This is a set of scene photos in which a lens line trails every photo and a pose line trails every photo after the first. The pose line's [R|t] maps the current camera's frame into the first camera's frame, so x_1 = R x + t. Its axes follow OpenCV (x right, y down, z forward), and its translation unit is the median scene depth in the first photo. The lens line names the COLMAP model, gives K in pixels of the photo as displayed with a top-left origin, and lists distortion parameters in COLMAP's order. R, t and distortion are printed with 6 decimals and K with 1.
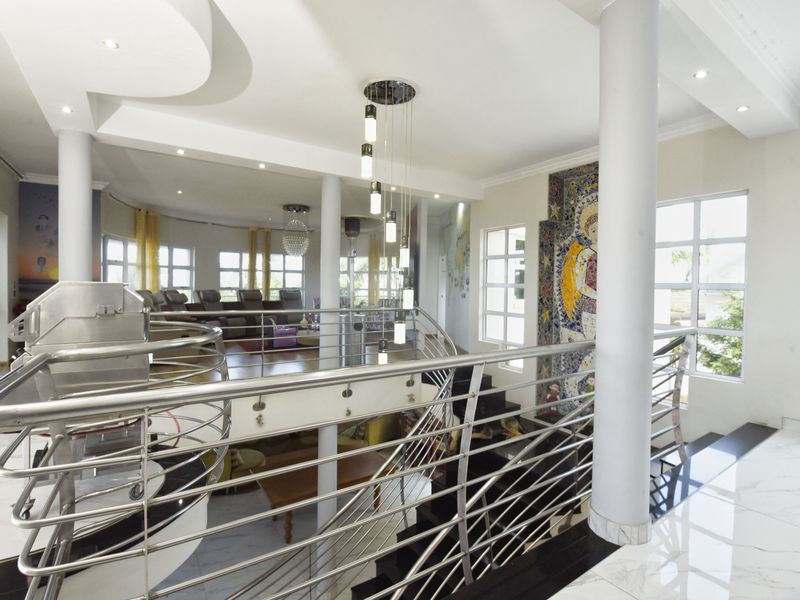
lens RADIAL K [[382.6, 0, 395.6], [0, 382.6, 296.2], [0, 0, 1]] dist [-0.019548, -0.001138]
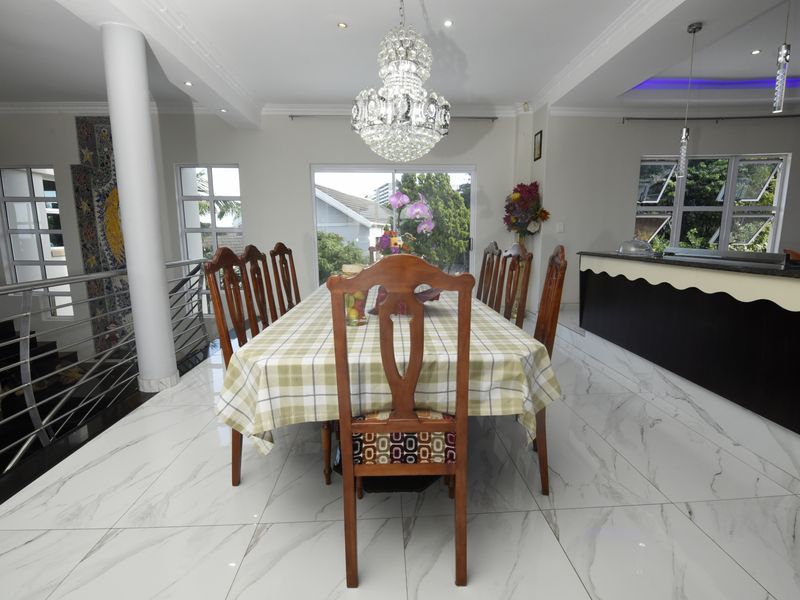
lens RADIAL K [[382.6, 0, 401.5], [0, 382.6, 298.6], [0, 0, 1]] dist [-0.019548, -0.001138]
pose [[0.498770, -0.156012, 0.852578, -0.073204], [0.027622, 0.986028, 0.164272, 0.007708], [-0.866294, -0.058384, 0.496110, -0.230872]]
